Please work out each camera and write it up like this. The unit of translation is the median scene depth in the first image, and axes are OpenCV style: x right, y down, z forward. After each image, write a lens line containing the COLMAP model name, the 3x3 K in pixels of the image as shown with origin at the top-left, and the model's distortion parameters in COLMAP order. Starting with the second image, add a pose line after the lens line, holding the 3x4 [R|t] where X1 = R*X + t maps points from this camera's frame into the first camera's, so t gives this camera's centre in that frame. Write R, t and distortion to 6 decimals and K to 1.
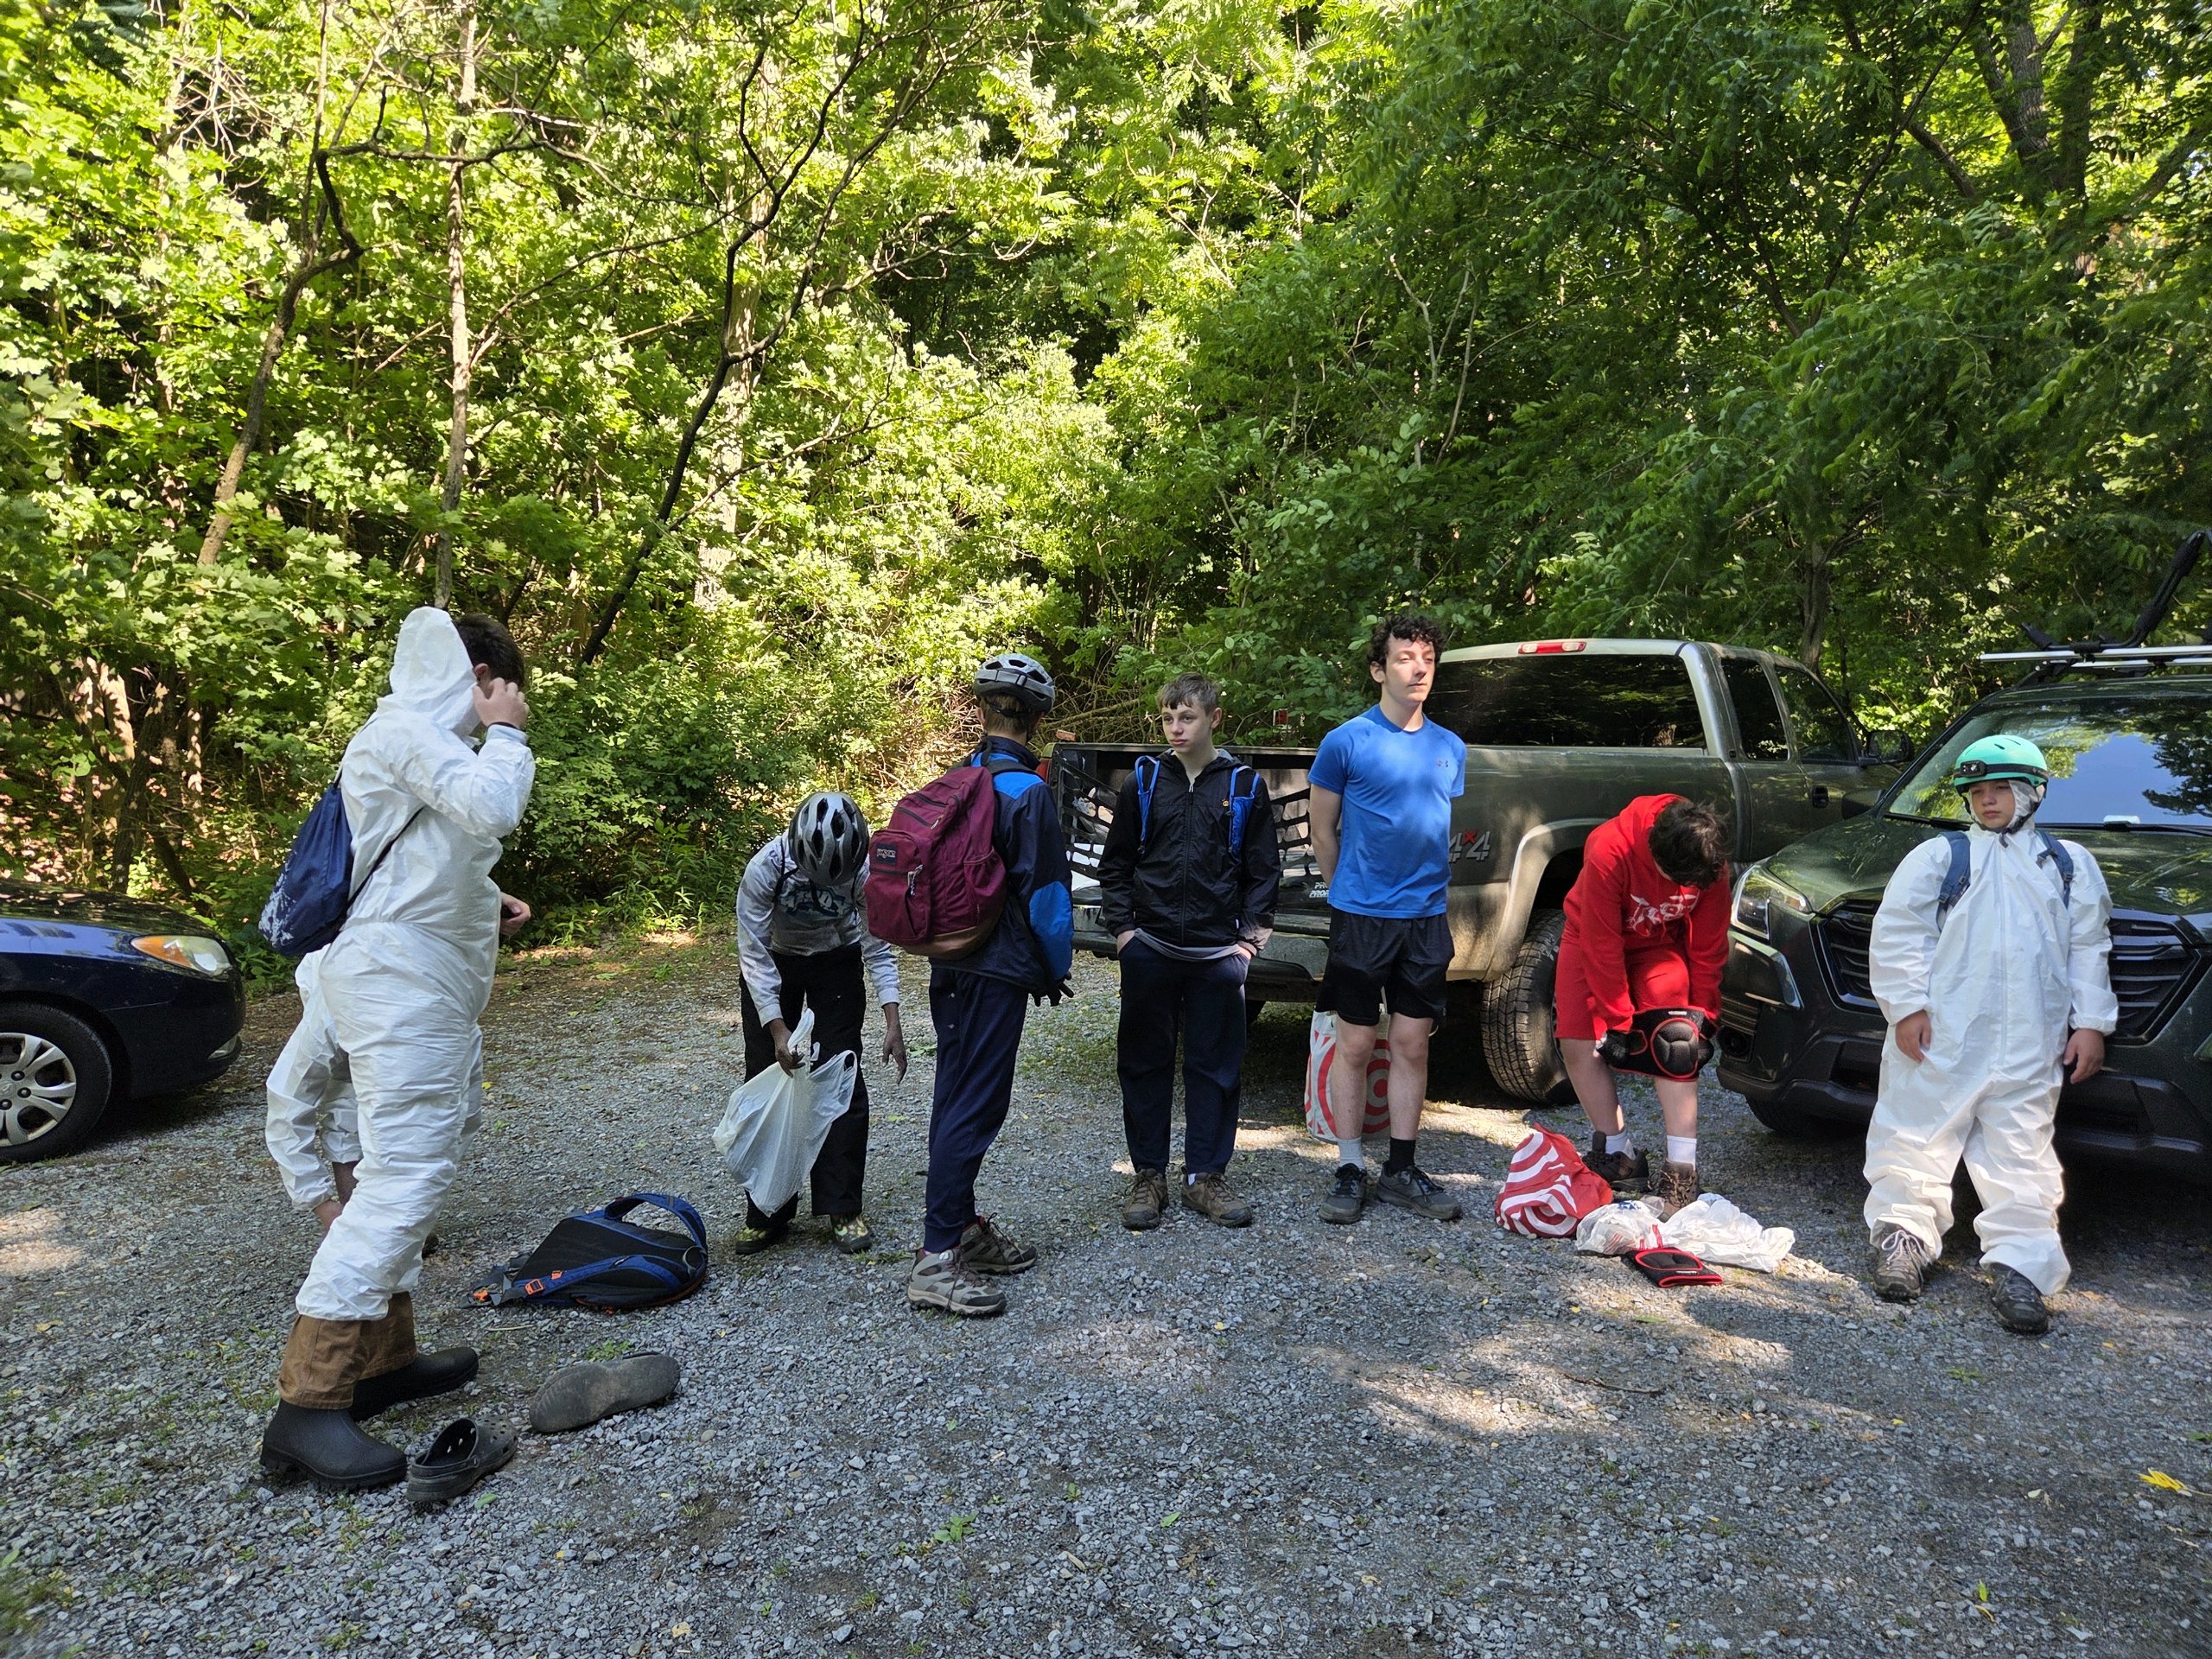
lens RADIAL K [[1510.1, 0, 1106.0], [0, 1510.1, 829.5], [0, 0, 1]] dist [0.047248, 0.001863]
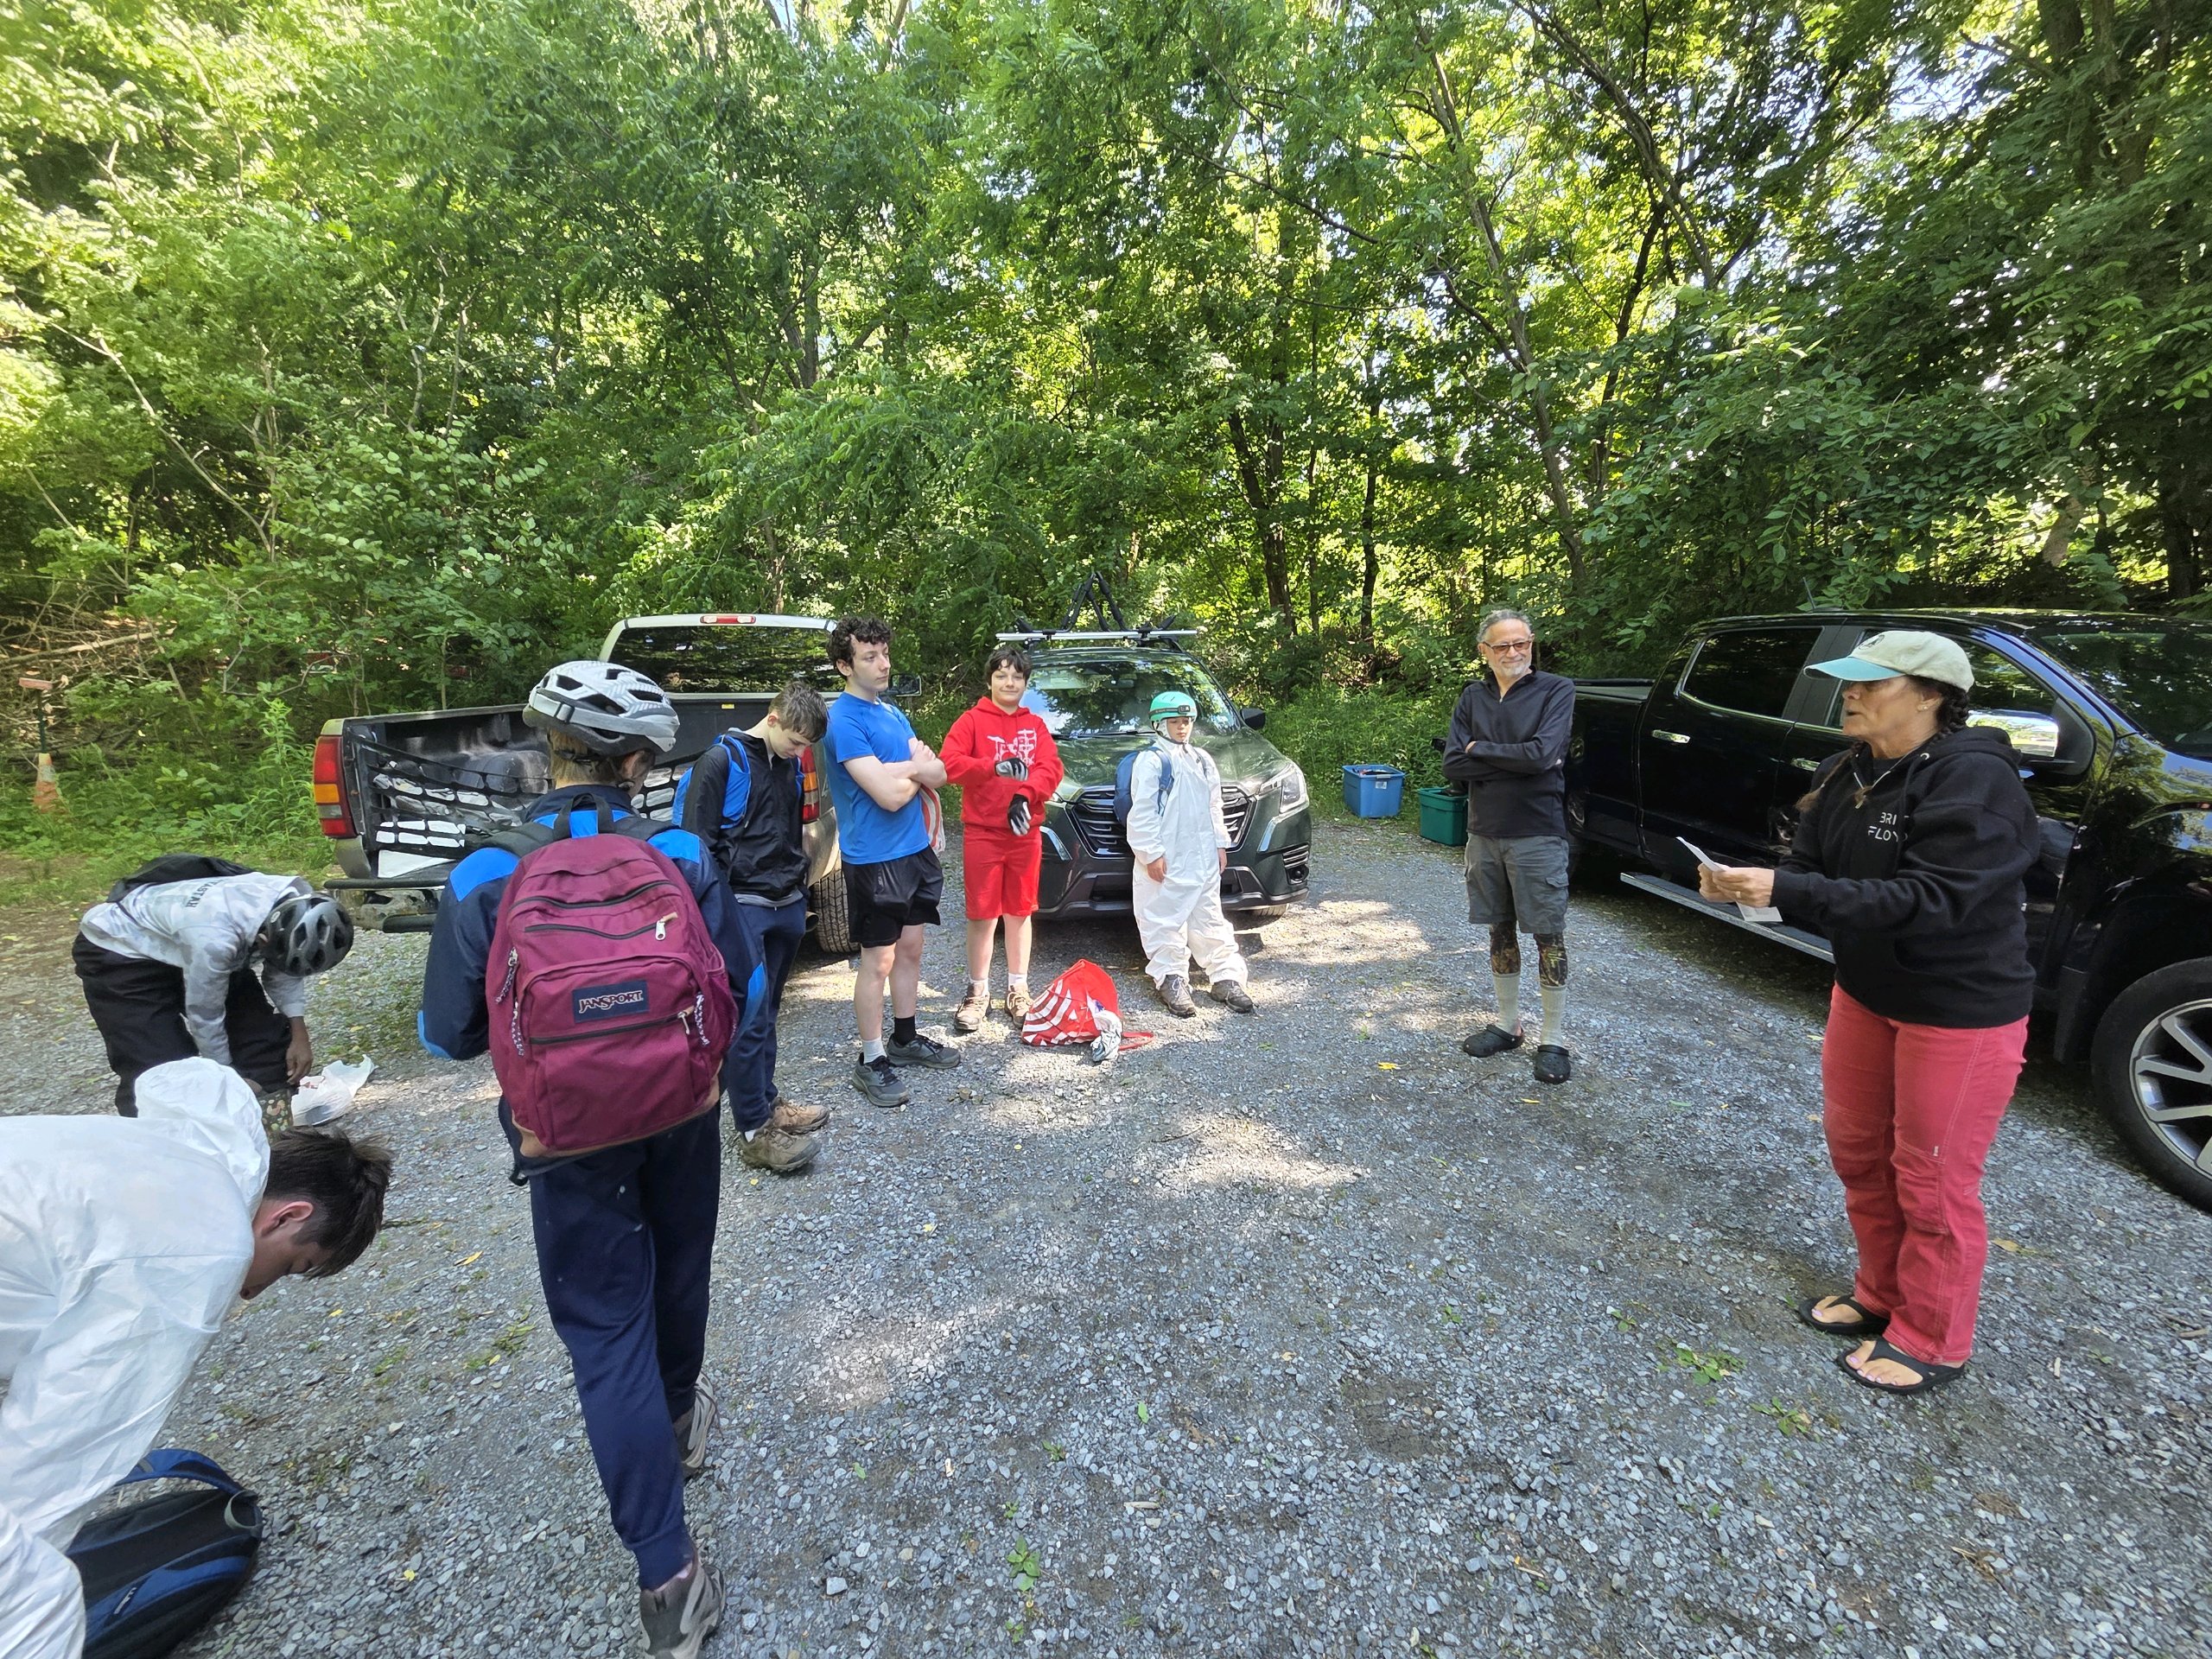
lens RADIAL K [[911.5, 0, 1106.0], [0, 911.5, 829.5], [0, 0, 1]] dist [0.006654, -0.000089]
pose [[0.580363, -0.159388, 0.798607, -0.338576], [0.059844, 0.986355, 0.153370, -0.074260], [-0.812156, -0.041219, 0.581983, 0.455897]]
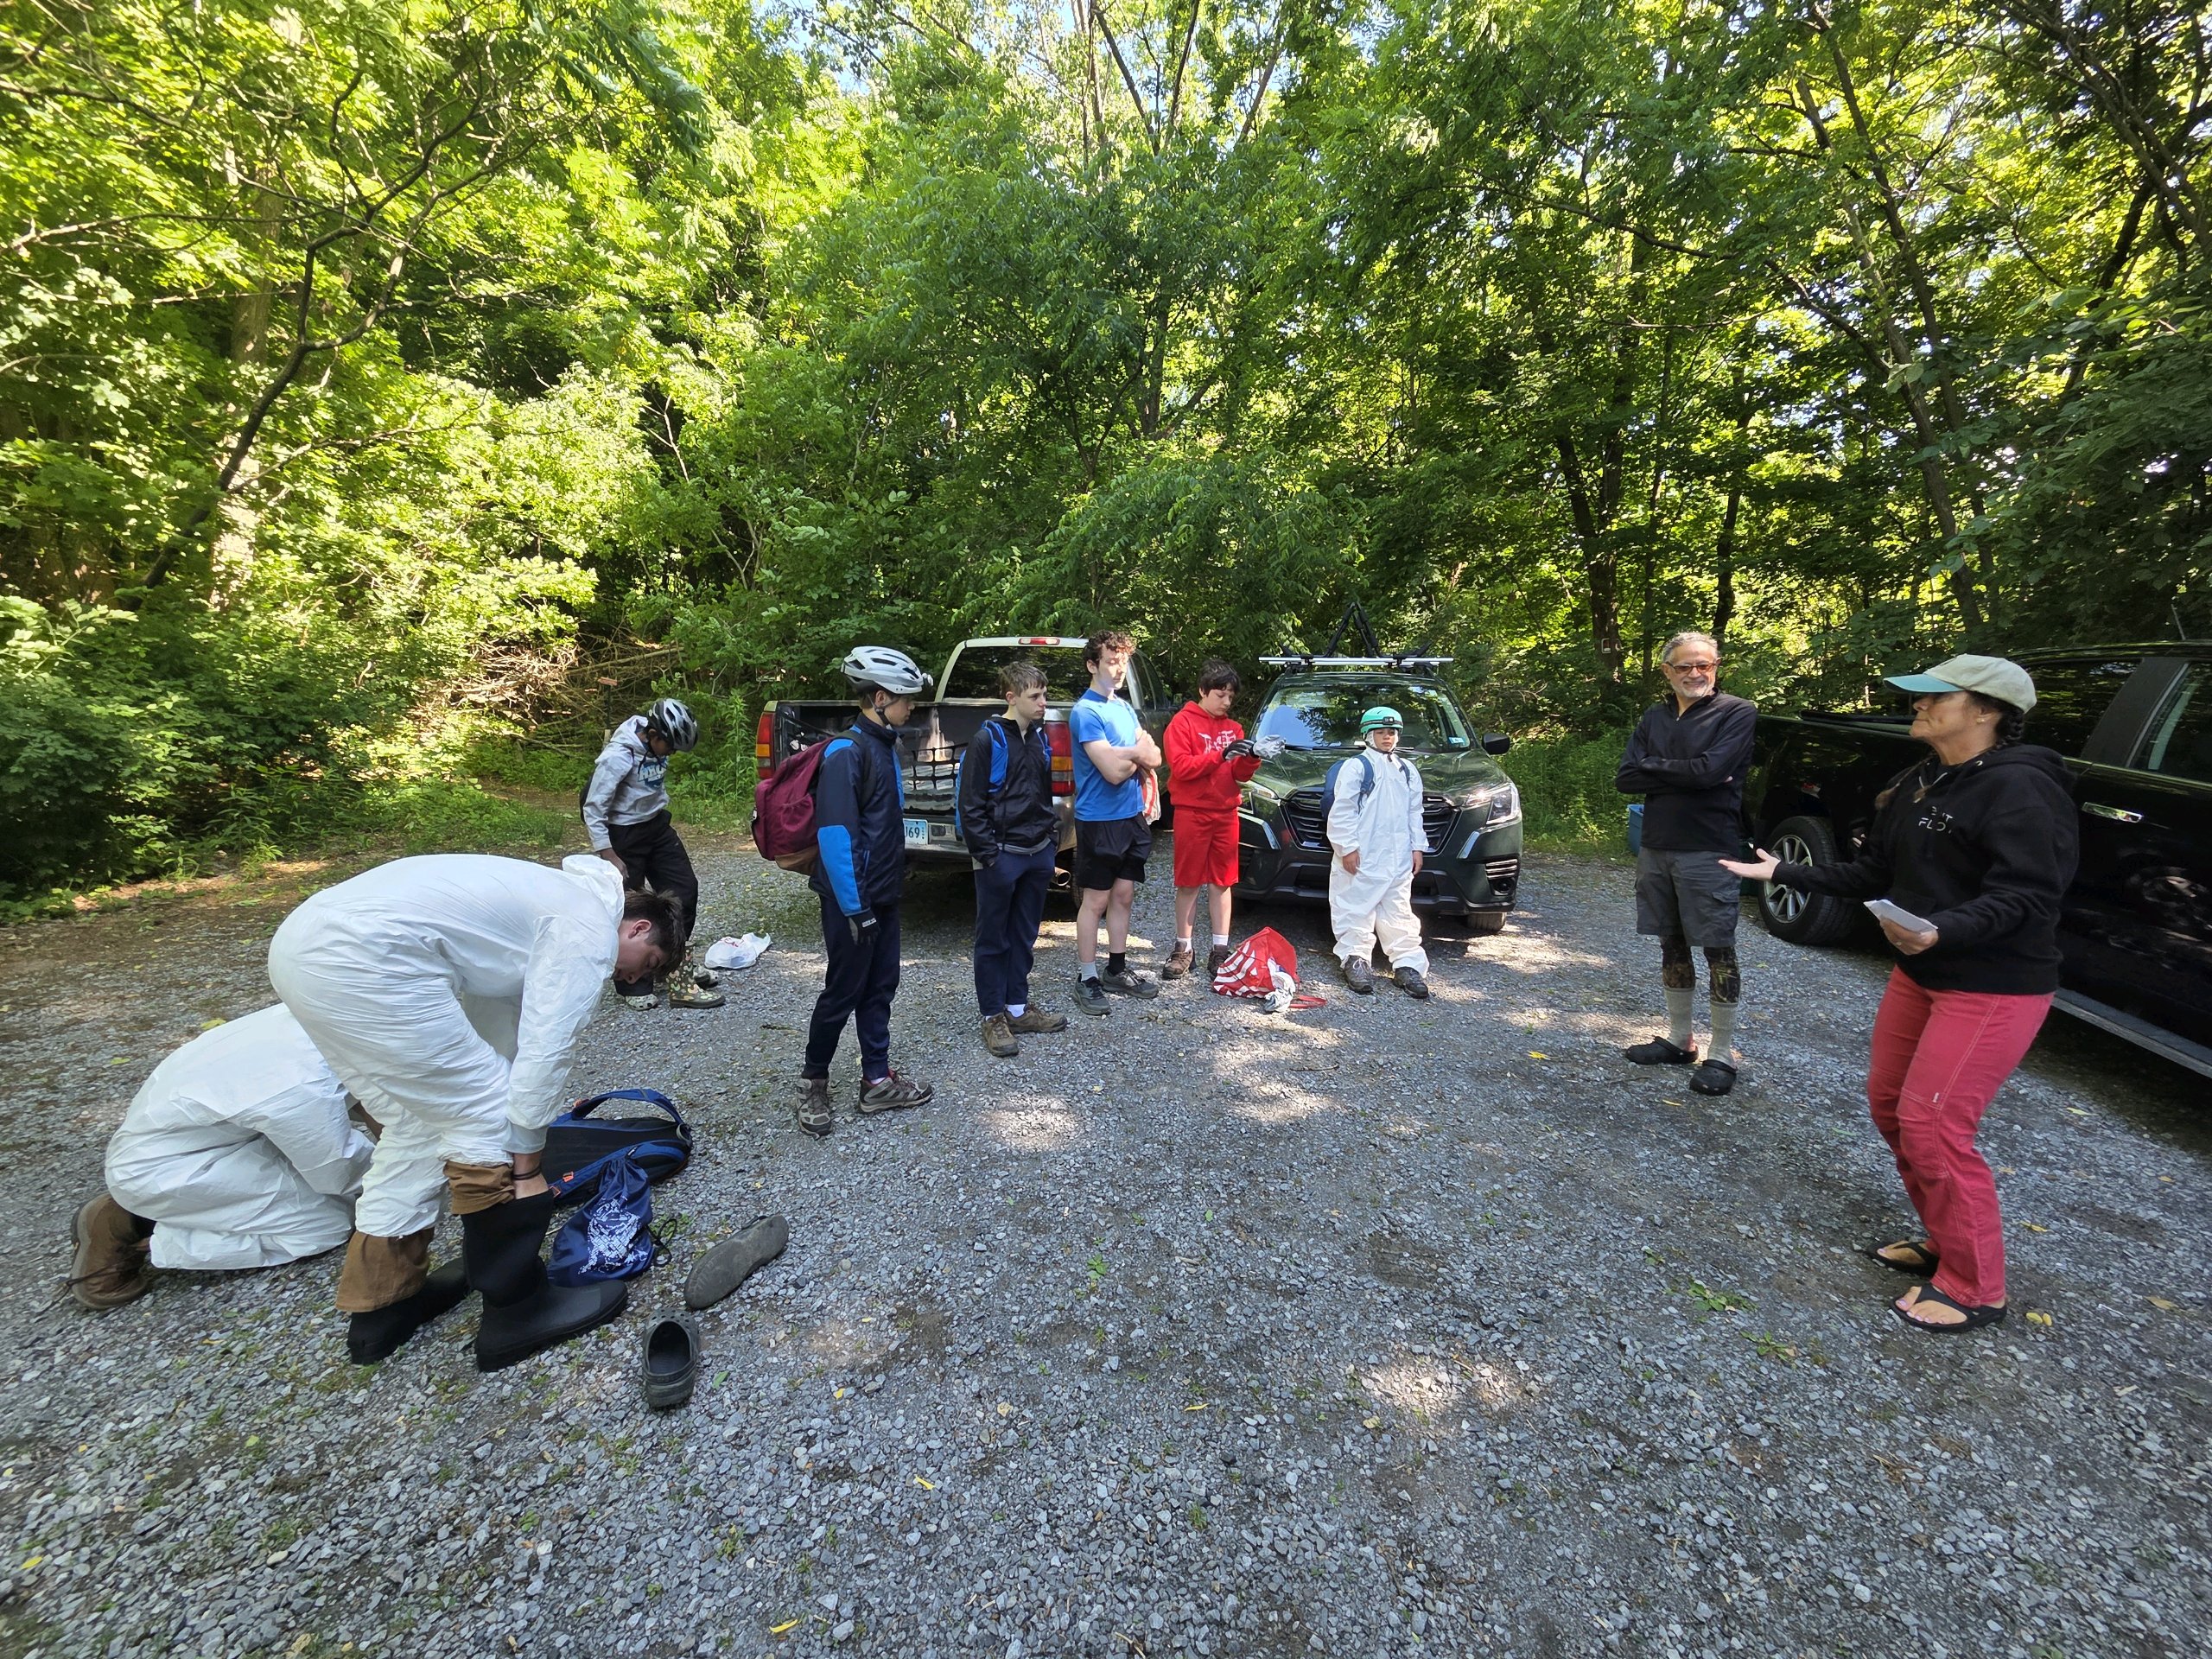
lens RADIAL K [[911.5, 0, 1106.0], [0, 911.5, 829.5], [0, 0, 1]] dist [0.006654, -0.000089]
pose [[0.824604, -0.074632, 0.560765, -0.399652], [0.017266, 0.994118, 0.106916, -0.038530], [-0.565446, -0.078481, 0.821043, 0.223342]]
